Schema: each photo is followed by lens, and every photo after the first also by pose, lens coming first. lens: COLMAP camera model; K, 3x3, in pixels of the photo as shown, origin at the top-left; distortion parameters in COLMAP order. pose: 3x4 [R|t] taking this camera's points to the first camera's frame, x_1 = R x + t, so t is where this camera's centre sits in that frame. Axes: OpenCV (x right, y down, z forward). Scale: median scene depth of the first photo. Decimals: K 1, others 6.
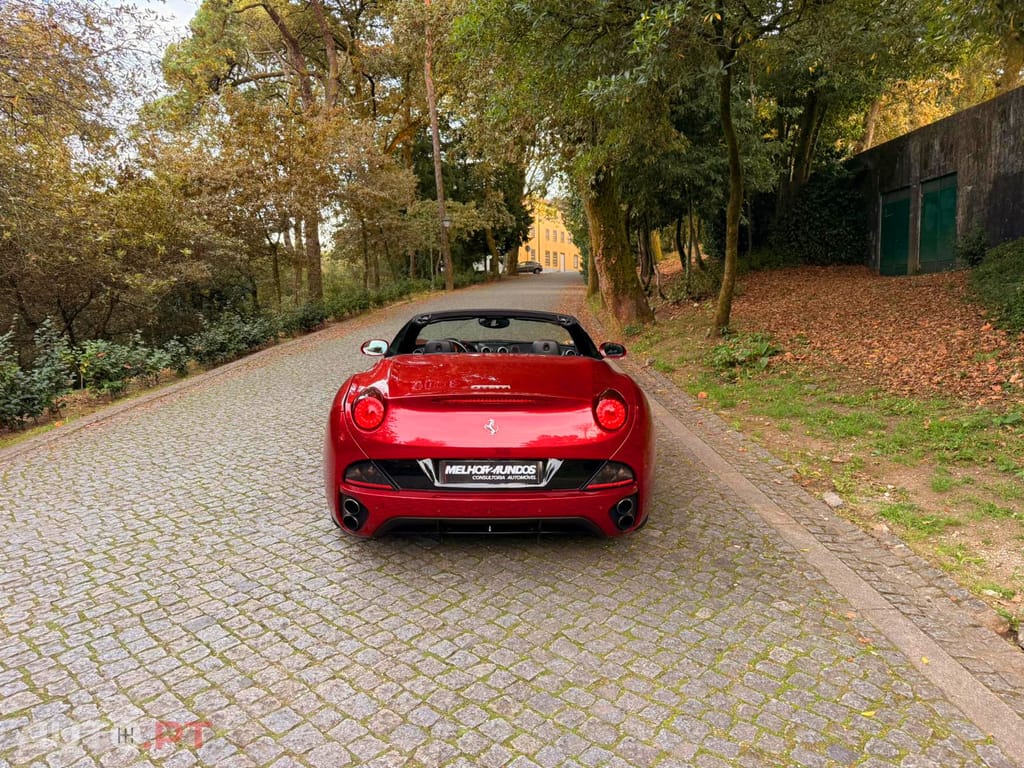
lens RADIAL K [[715.7, 0, 517.3], [0, 715.7, 386.6], [0, 0, 1]] dist [0.056816, -0.088311]
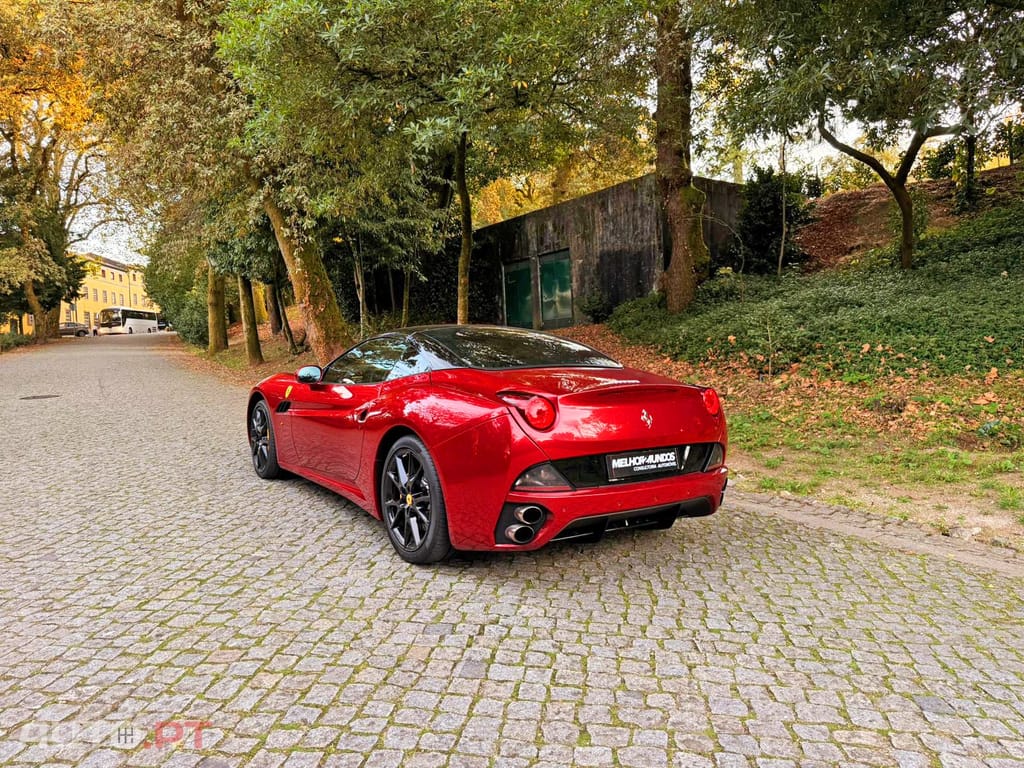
lens RADIAL K [[715.7, 0, 517.3], [0, 715.7, 386.6], [0, 0, 1]] dist [0.056816, -0.088311]
pose [[0.827728, -0.033196, 0.560147, -0.283944], [0.084699, 0.994202, -0.066239, 0.023962], [-0.554701, 0.102271, 0.825741, 0.090280]]
